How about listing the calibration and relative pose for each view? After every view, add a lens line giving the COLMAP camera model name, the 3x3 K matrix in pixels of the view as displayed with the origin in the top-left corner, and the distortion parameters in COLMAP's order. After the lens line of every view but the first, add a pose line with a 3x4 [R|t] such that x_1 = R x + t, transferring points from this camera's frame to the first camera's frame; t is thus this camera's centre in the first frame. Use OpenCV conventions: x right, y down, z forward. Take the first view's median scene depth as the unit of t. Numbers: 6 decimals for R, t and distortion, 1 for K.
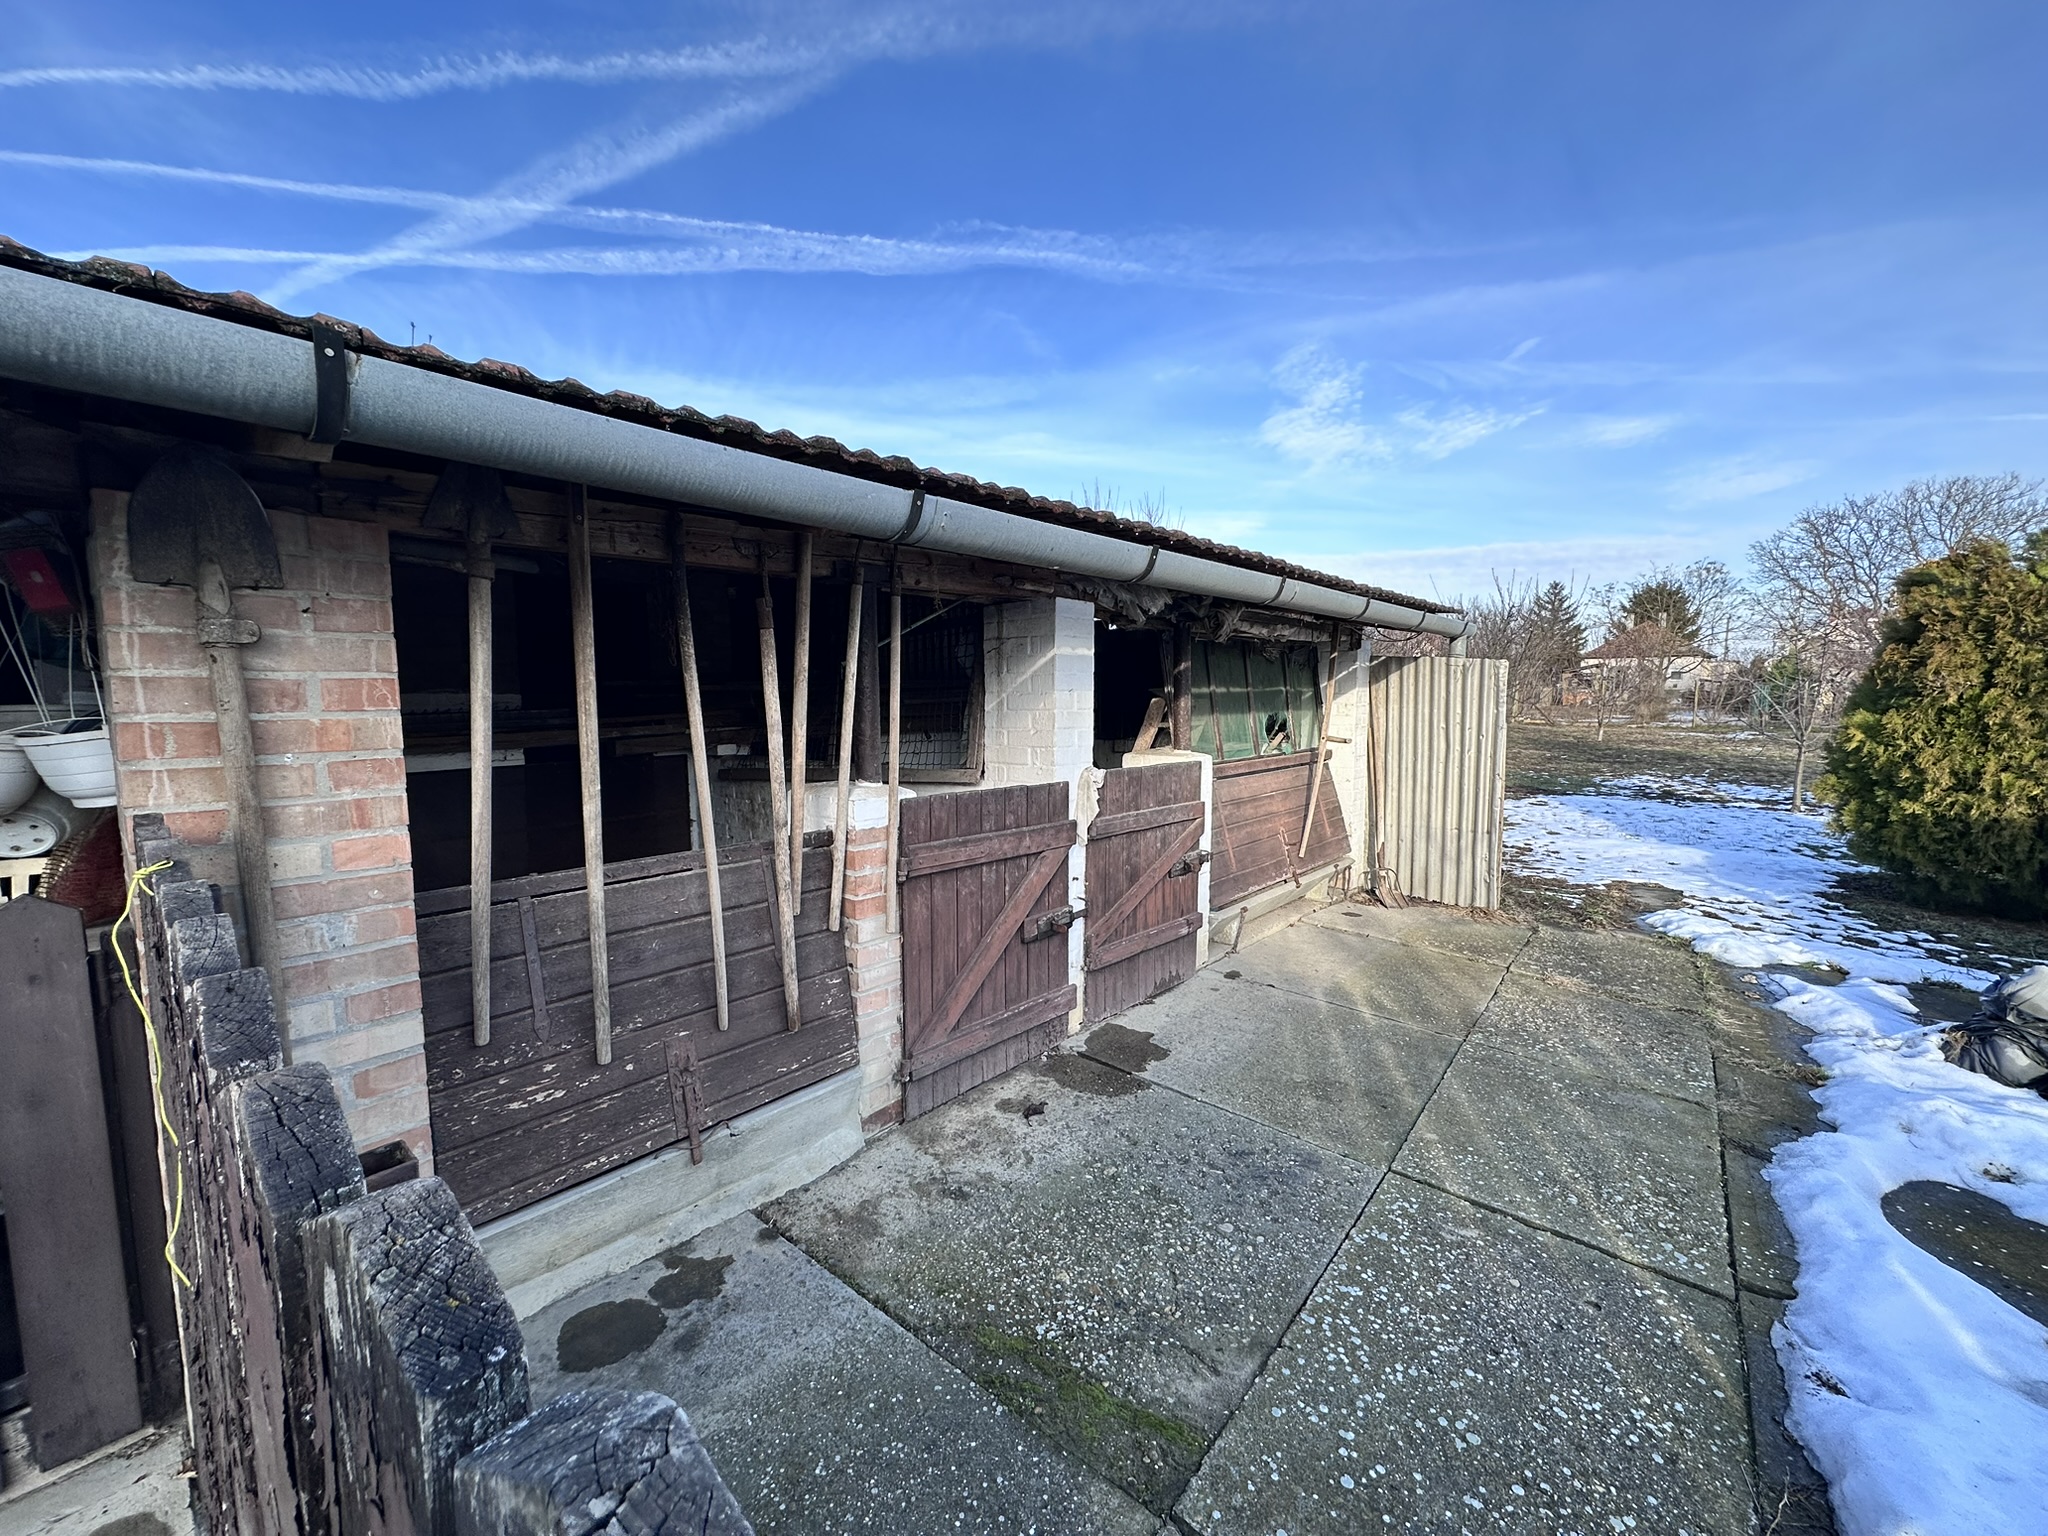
lens RADIAL K [[816.7, 0, 1022.3], [0, 816.7, 765.7], [0, 0, 1]] dist [-0.001166, 0.000149]
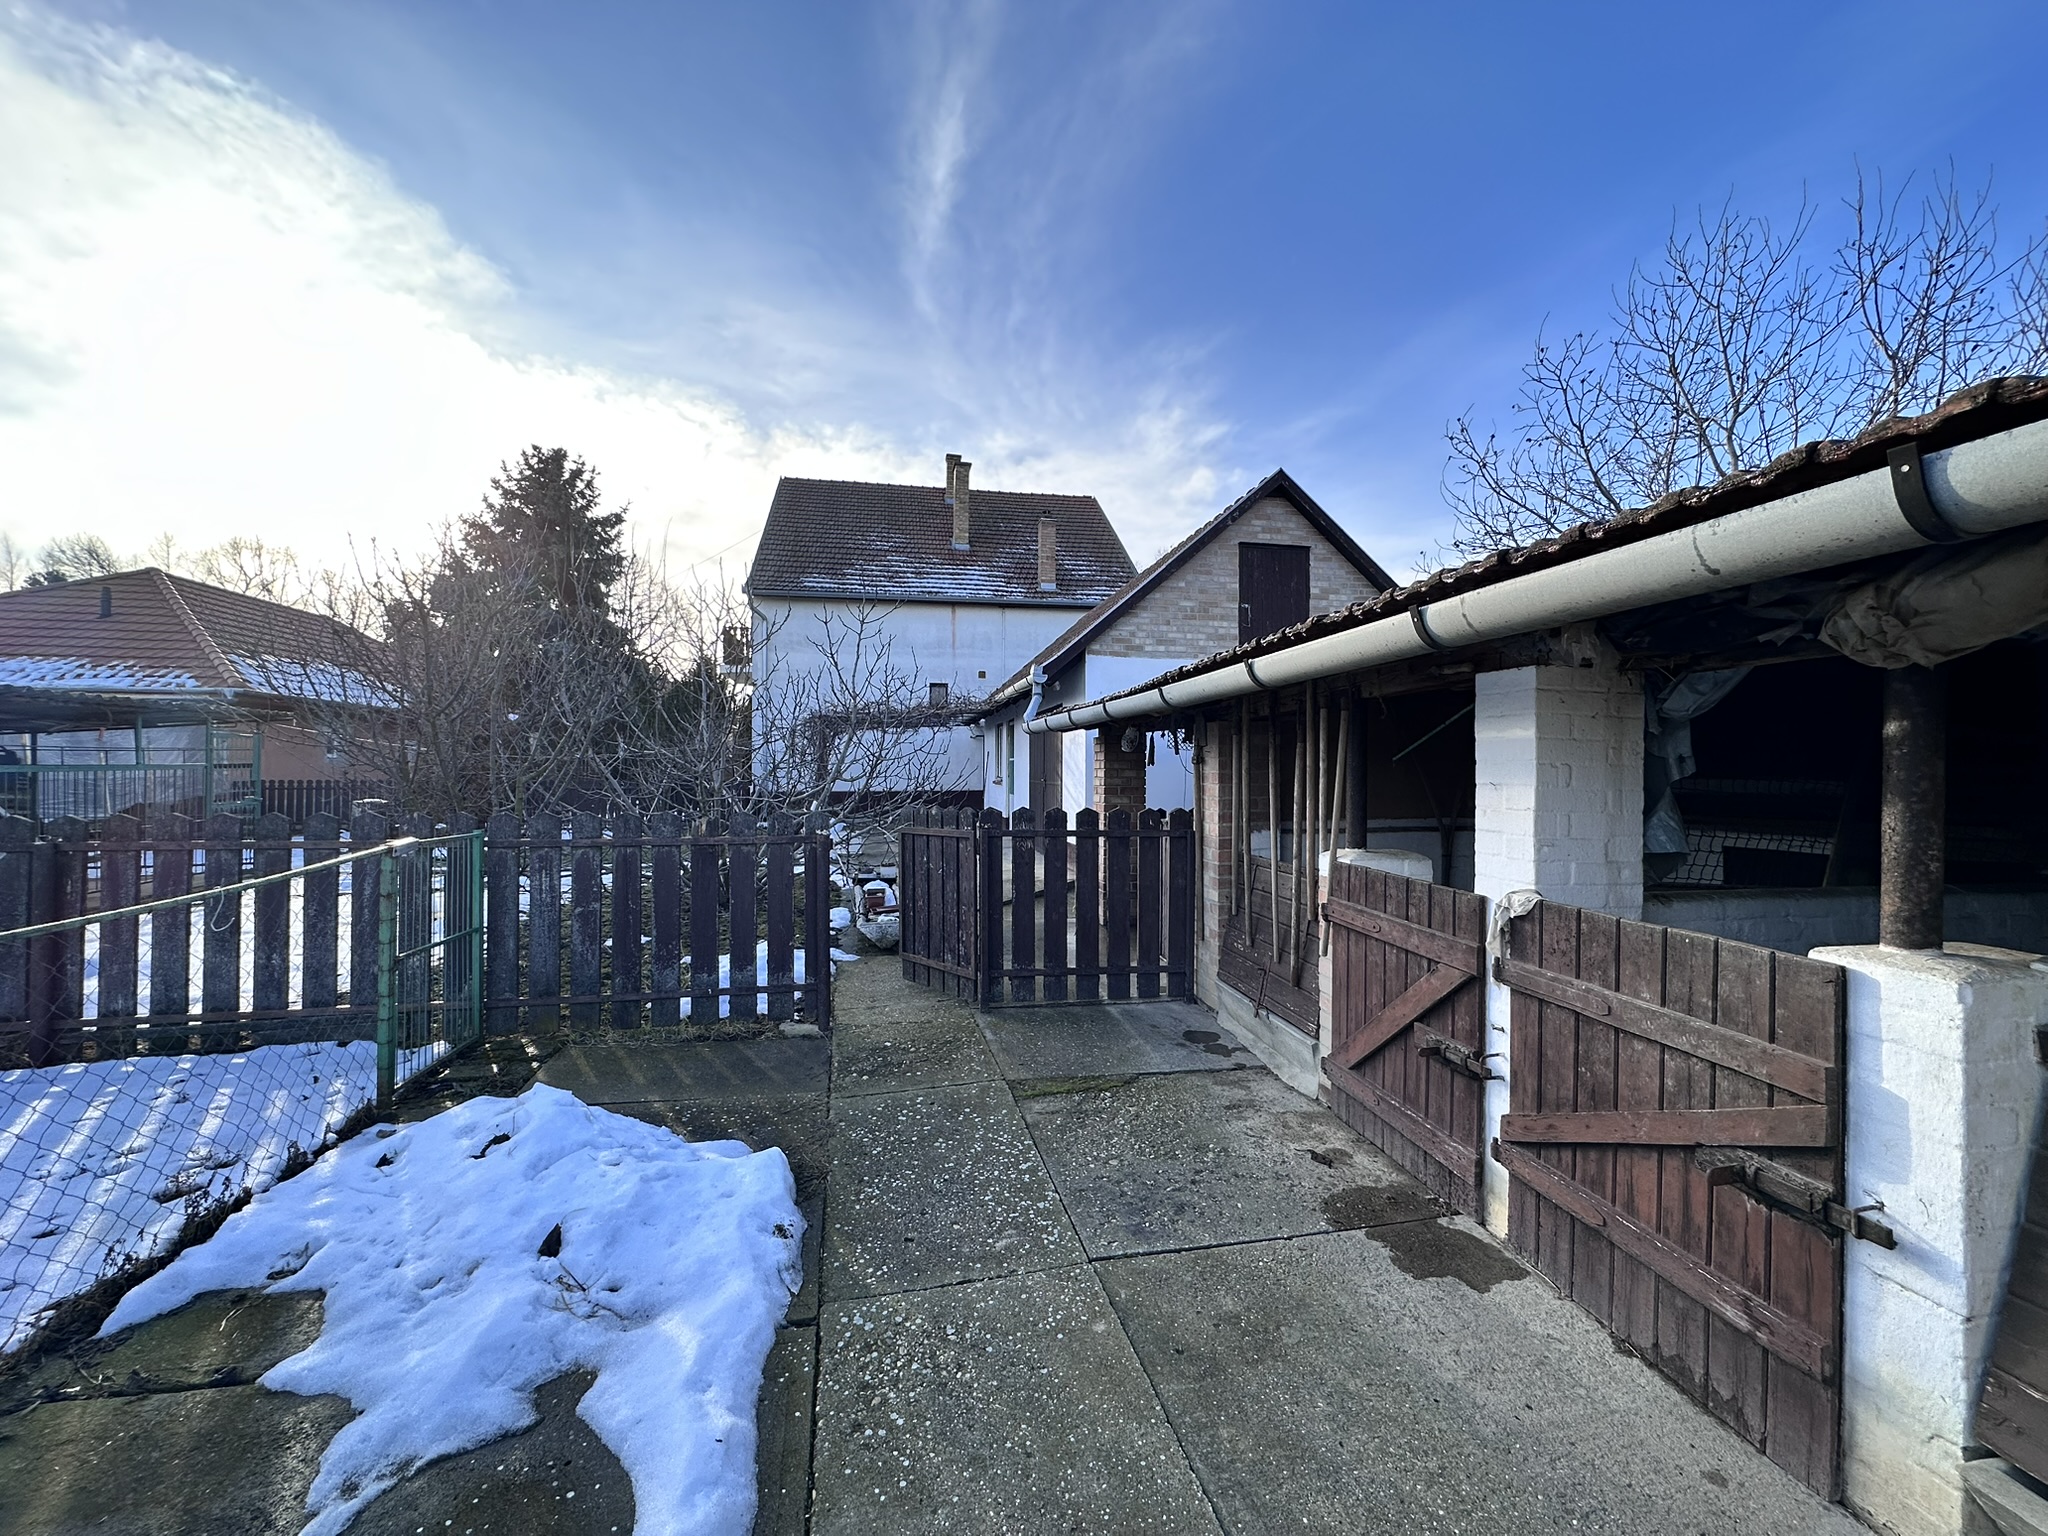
lens RADIAL K [[816.7, 0, 1022.3], [0, 816.7, 765.7], [0, 0, 1]] dist [-0.001166, 0.000149]
pose [[-0.634824, -0.001993, -0.772655, 1.024201], [-0.069749, 0.996062, 0.054737, -0.129078], [0.769503, 0.088640, -0.632462, 1.214861]]
